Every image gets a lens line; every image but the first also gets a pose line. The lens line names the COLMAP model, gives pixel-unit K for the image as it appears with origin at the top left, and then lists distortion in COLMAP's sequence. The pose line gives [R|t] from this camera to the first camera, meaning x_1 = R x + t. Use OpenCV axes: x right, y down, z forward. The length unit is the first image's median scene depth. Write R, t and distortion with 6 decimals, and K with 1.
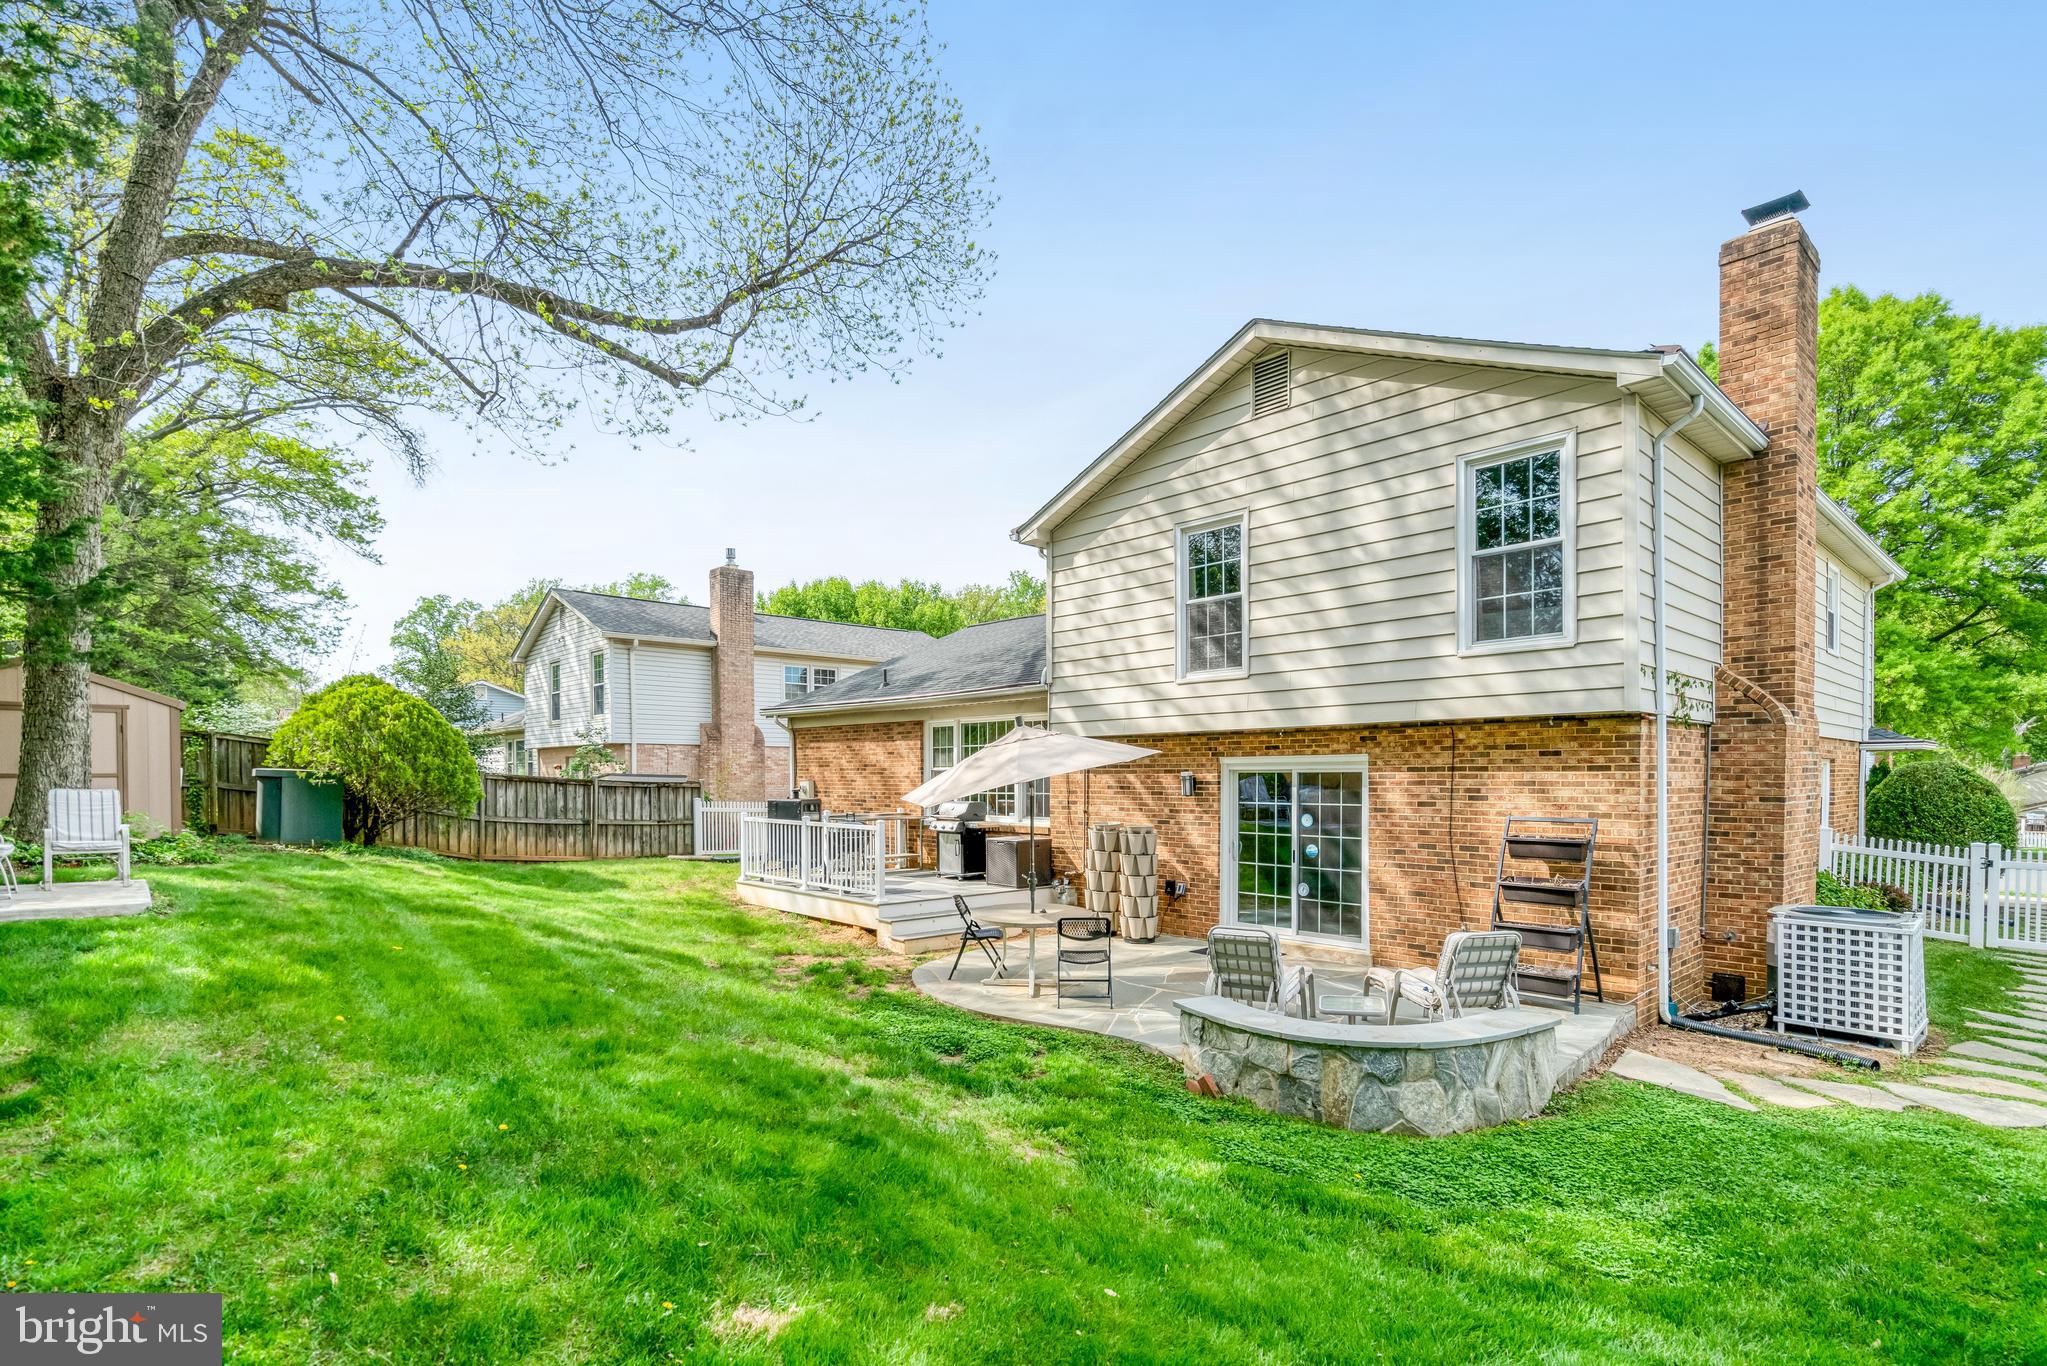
lens RADIAL K [[991.1, 0, 999.4], [0, 991.1, 773.6], [0, 0, 1]] dist [-0.017647, 0.008672]
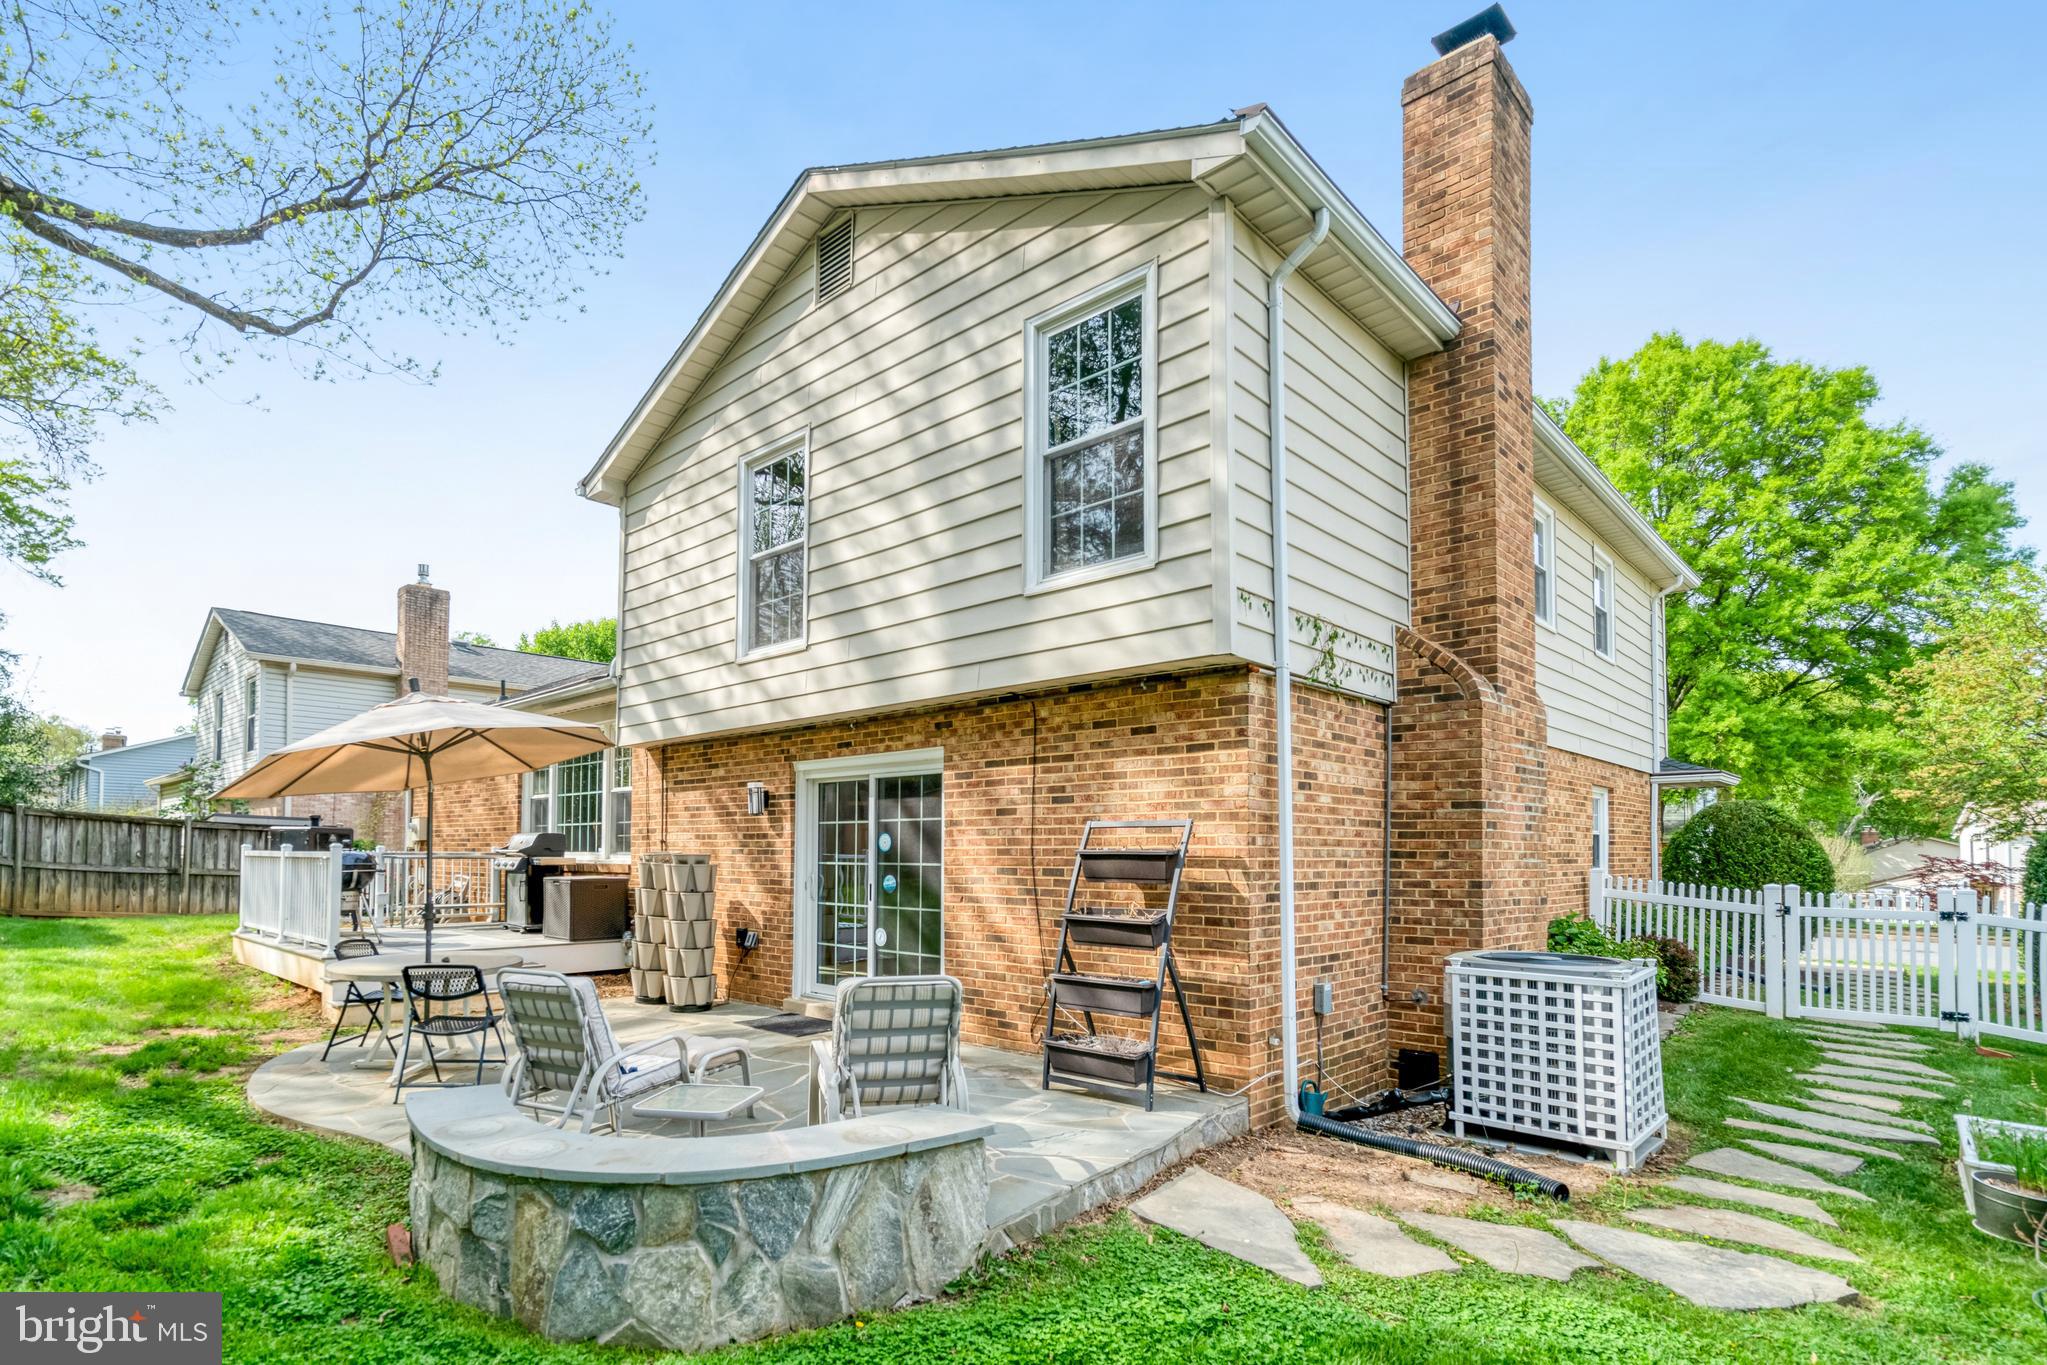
lens RADIAL K [[991.1, 0, 949.3], [0, 991.1, 814.0], [0, 0, 1]] dist [-0.017647, 0.008672]
pose [[0.998870, 0.007994, 0.046856, 0.361604], [-0.005945, 0.999027, -0.043711, 0.064523], [-0.047160, 0.043383, 0.997945, 0.290133]]
